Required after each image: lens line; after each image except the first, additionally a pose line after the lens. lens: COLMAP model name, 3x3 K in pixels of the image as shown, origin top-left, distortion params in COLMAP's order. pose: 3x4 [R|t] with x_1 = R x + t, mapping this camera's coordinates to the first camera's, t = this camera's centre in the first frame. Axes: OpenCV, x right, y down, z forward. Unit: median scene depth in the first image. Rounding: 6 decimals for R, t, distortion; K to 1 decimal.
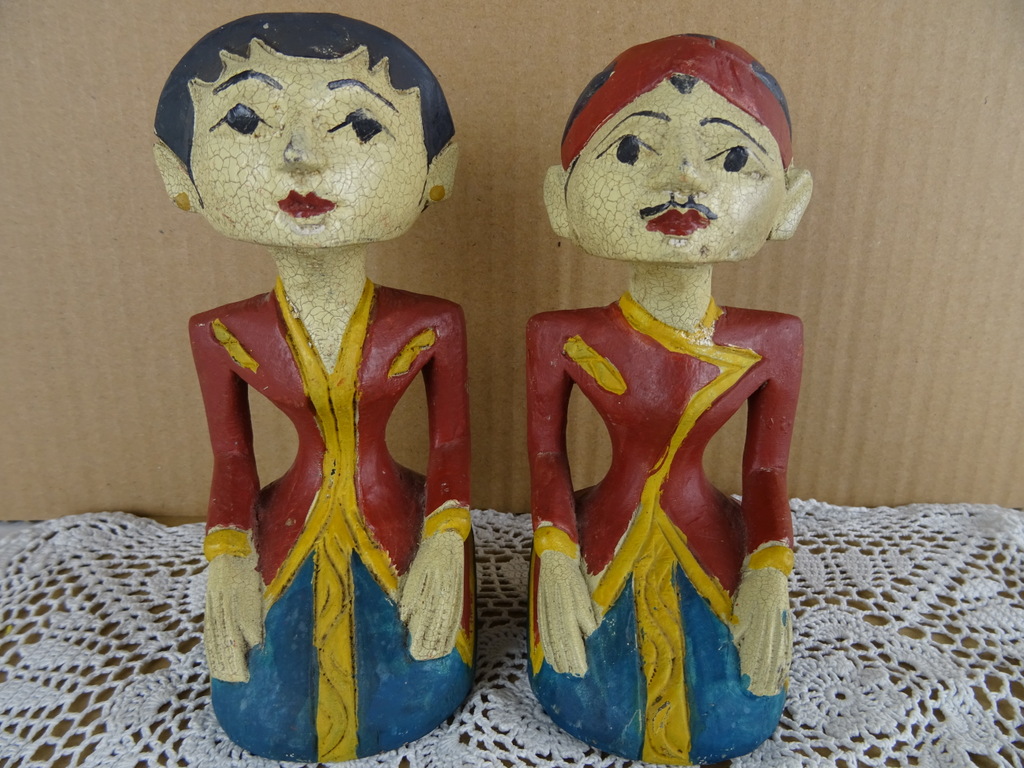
lens RADIAL K [[731.9, 0, 515.6], [0, 731.9, 379.4], [0, 0, 1]] dist [0.012779, 0.002814]
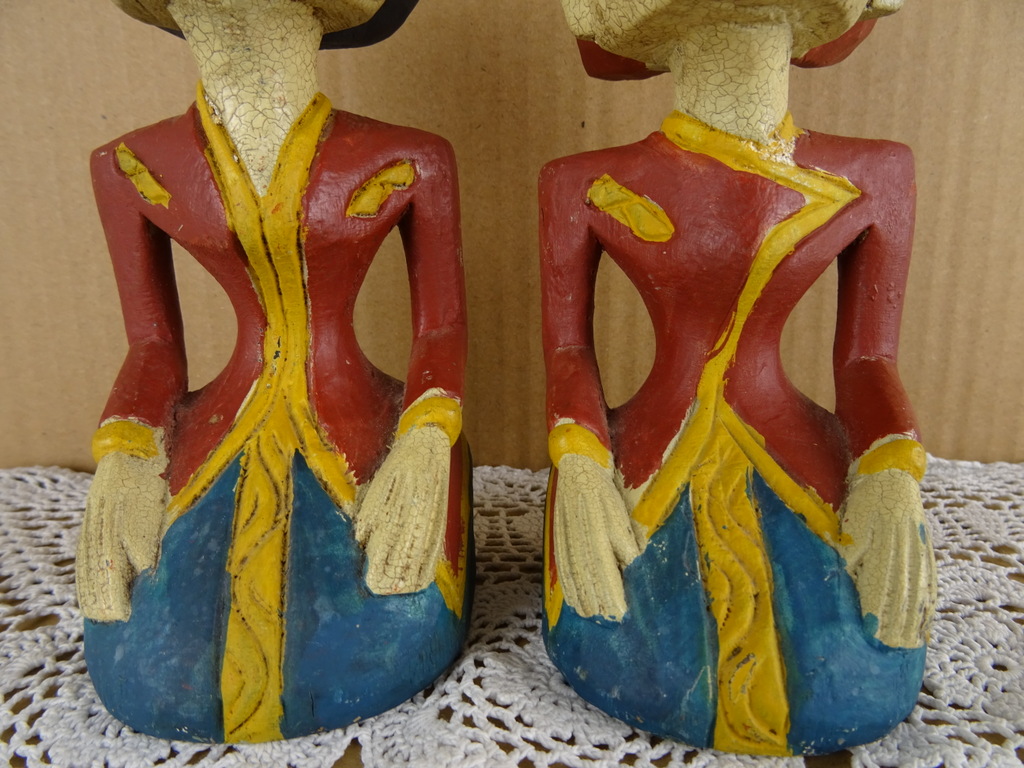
lens RADIAL K [[725.4, 0, 514.7], [0, 725.4, 384.8], [0, 0, 1]] dist [0.015735, -0.021003]
pose [[0.998753, -0.011149, -0.048670, 0.029337], [0.007611, 0.997355, -0.072288, 0.232836], [0.049347, 0.071827, 0.996196, 0.311268]]
